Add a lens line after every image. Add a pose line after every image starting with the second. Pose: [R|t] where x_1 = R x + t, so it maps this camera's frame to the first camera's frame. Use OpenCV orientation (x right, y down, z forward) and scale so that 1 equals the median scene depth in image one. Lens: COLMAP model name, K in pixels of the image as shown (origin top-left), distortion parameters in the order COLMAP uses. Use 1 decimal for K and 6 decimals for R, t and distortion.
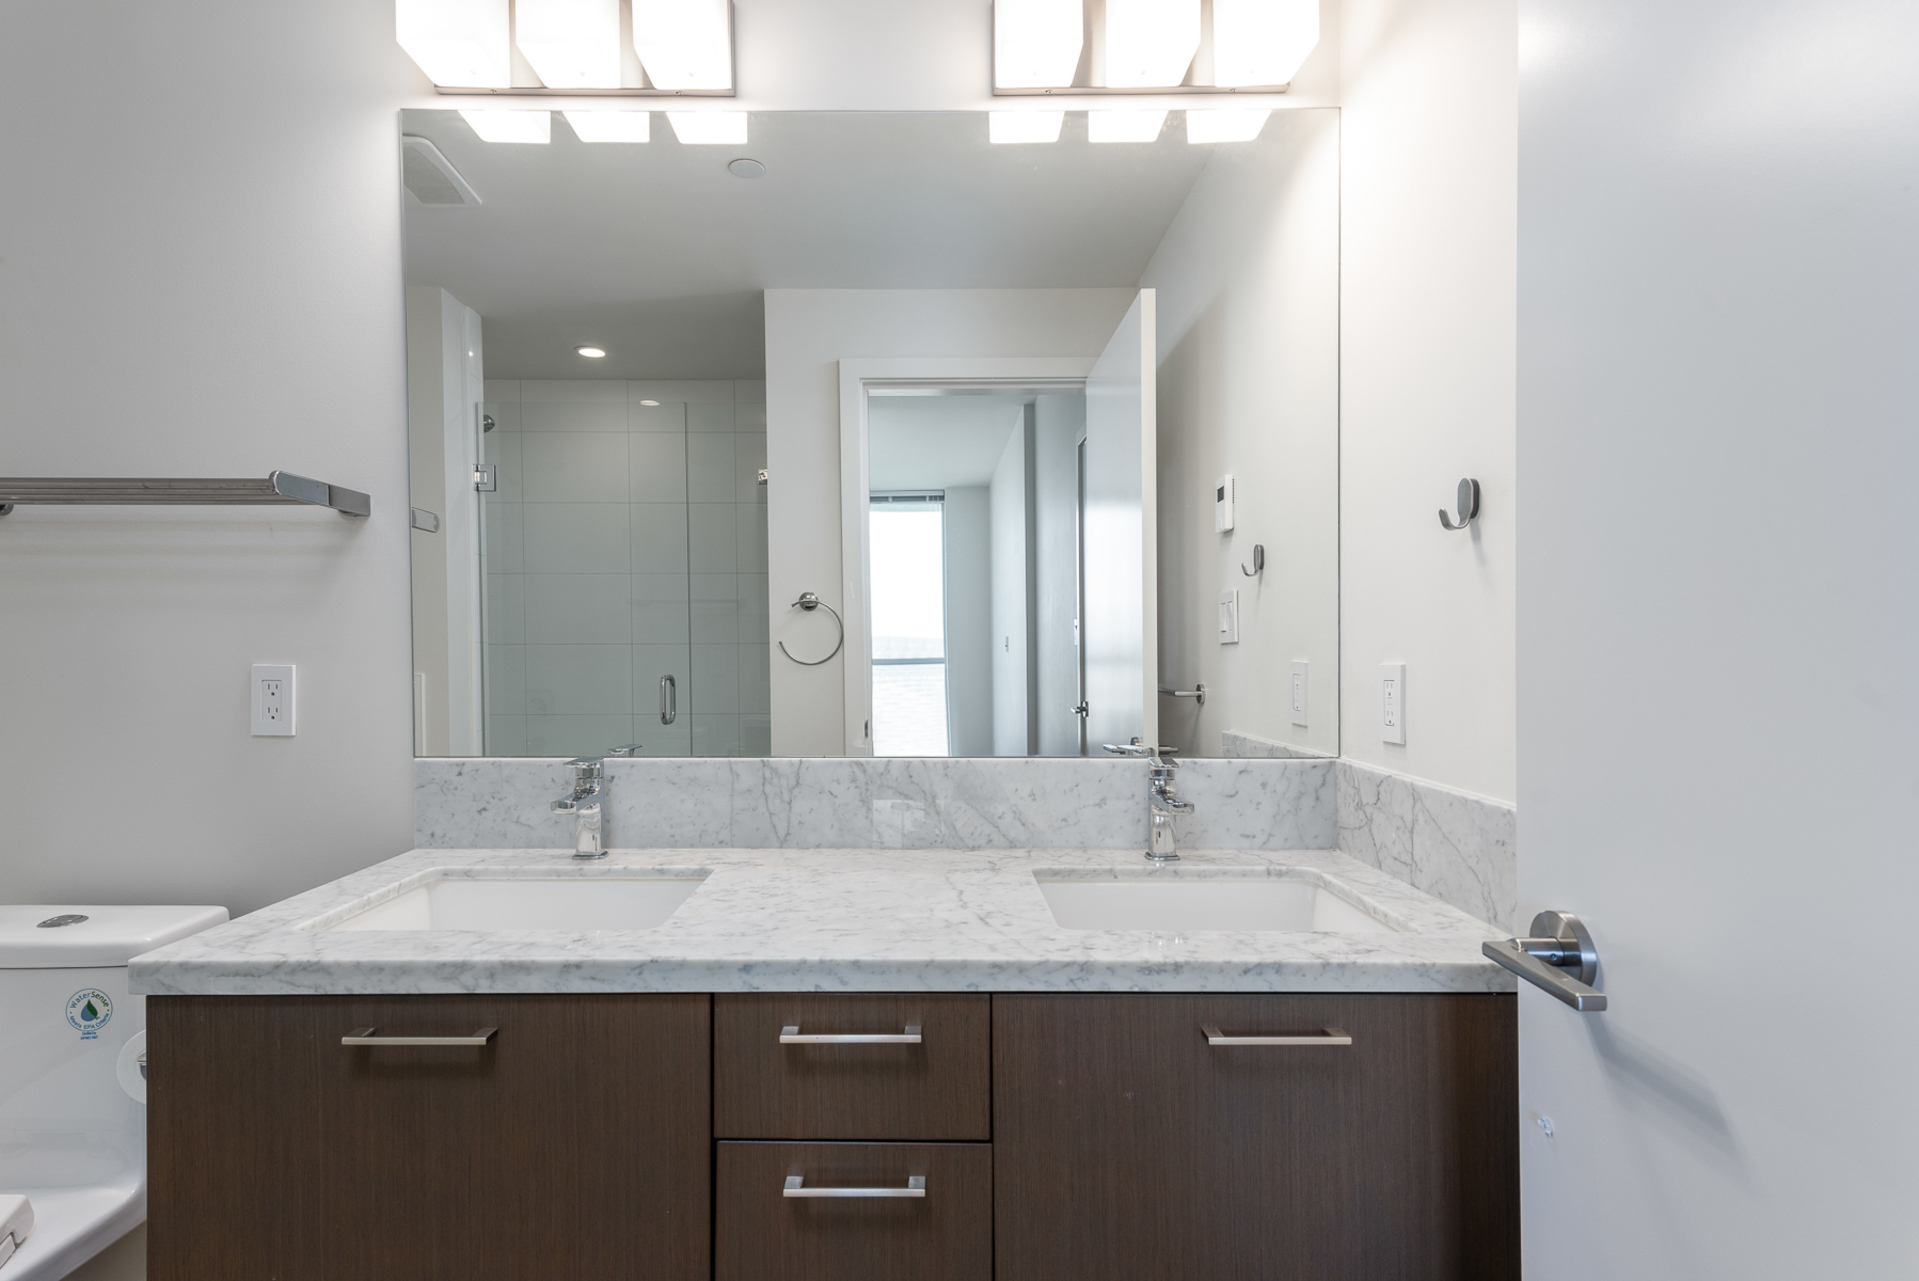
lens RADIAL K [[960.3, 0, 932.5], [0, 960.3, 646.0], [0, 0, 1]] dist [0.019178, -0.001818]
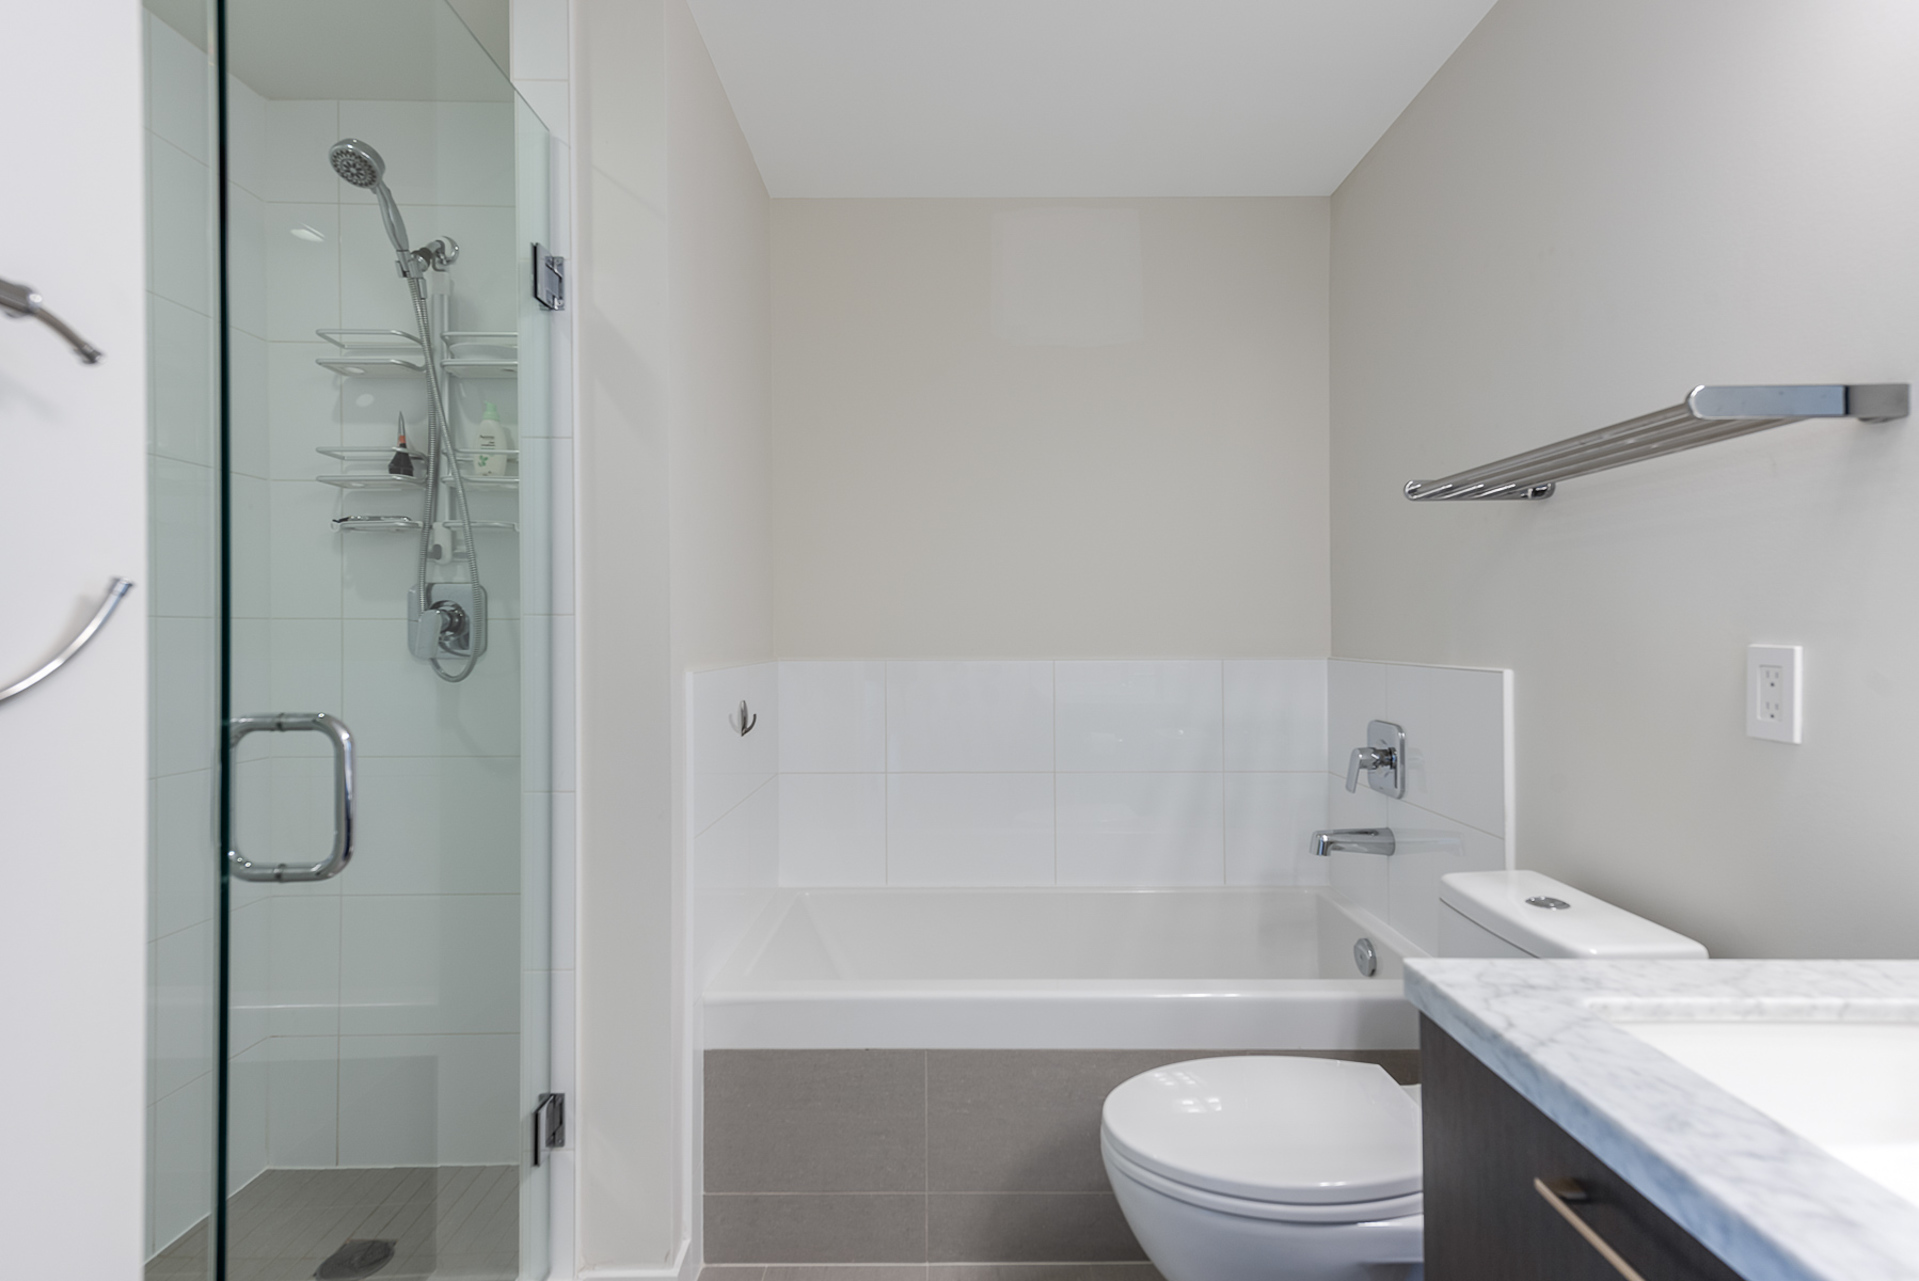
lens RADIAL K [[930.8, 0, 958.4], [0, 930.8, 630.8], [0, 0, 1]] dist [0.019654, -0.000598]
pose [[-0.001025, 0.005108, -0.999986, 0.060949], [0.009807, 0.999939, 0.005098, -0.002382], [0.999951, -0.009801, -0.001075, 0.454464]]
